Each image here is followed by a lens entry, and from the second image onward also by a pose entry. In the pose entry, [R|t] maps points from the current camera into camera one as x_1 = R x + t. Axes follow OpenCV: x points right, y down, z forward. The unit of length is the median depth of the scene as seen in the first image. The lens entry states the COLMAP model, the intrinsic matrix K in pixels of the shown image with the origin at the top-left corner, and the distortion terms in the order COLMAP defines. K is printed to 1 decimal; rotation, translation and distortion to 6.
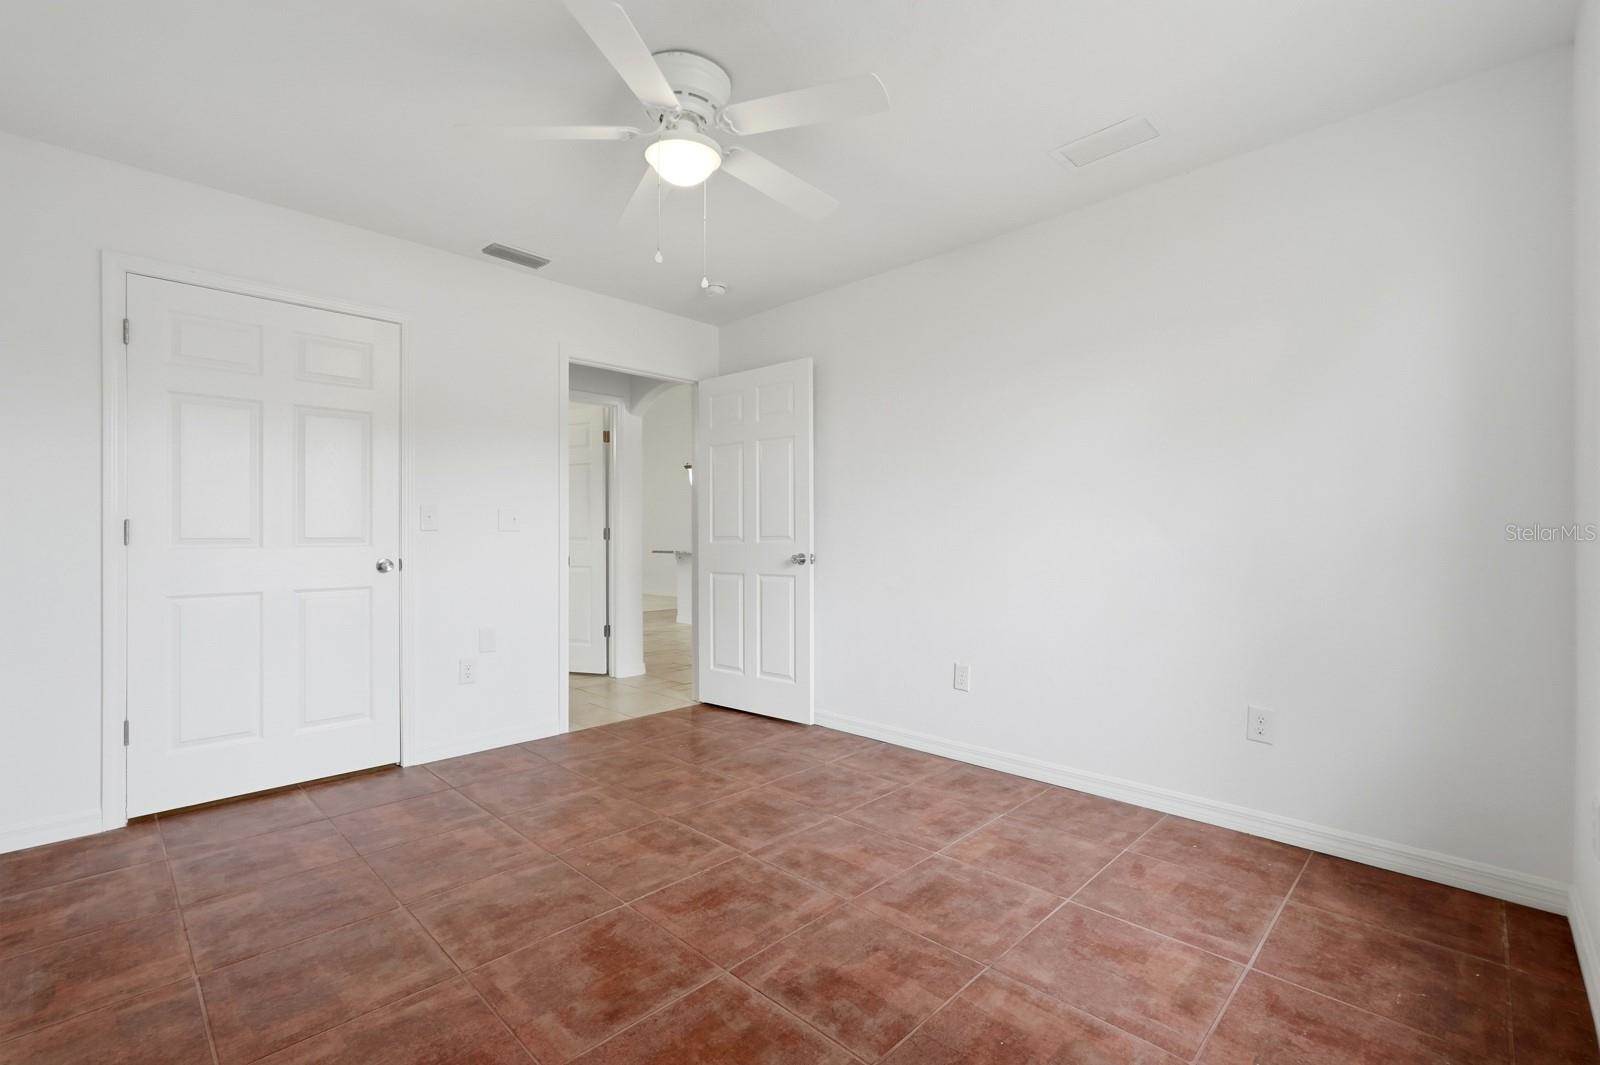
lens RADIAL K [[708.2, 0, 801.3], [0, 708.2, 536.9], [0, 0, 1]] dist [-0.016891, 0.006851]
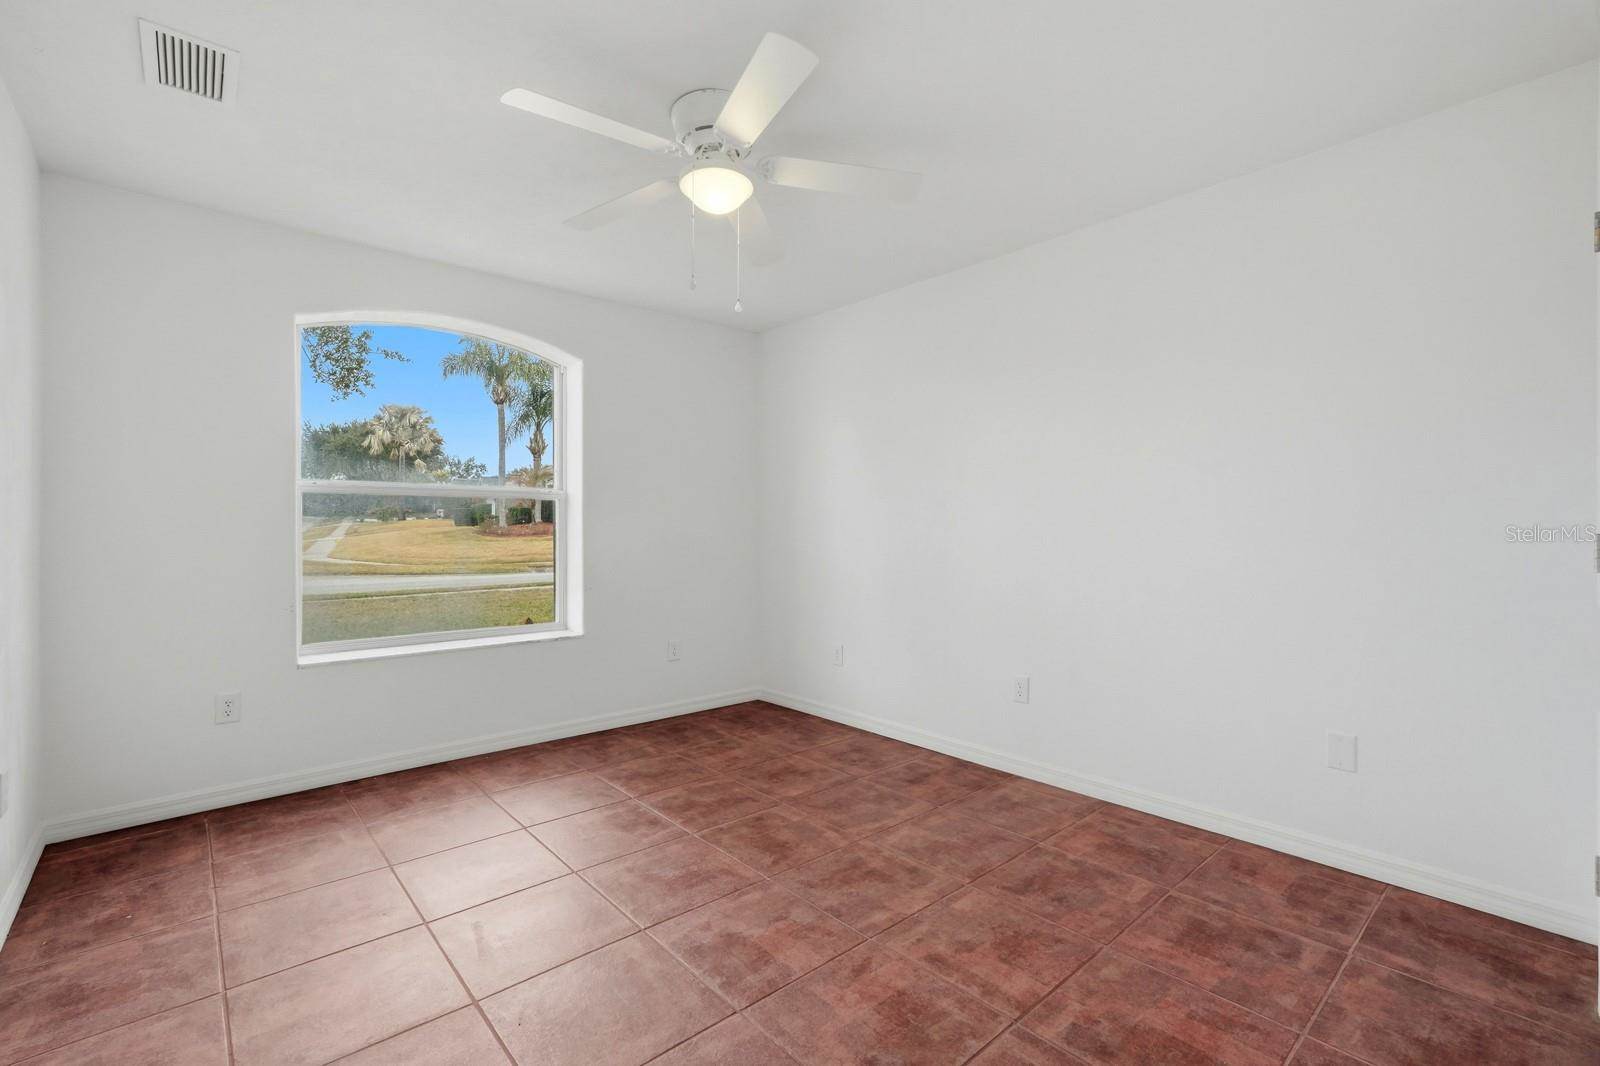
lens RADIAL K [[708.2, 0, 794.5], [0, 708.2, 533.3], [0, 0, 1]] dist [-0.016891, 0.006851]
pose [[-0.997224, 0.002477, 0.074421, -0.407309], [0.003011, 0.999971, 0.007064, -0.042986], [-0.074401, 0.007269, -0.997202, 2.292823]]
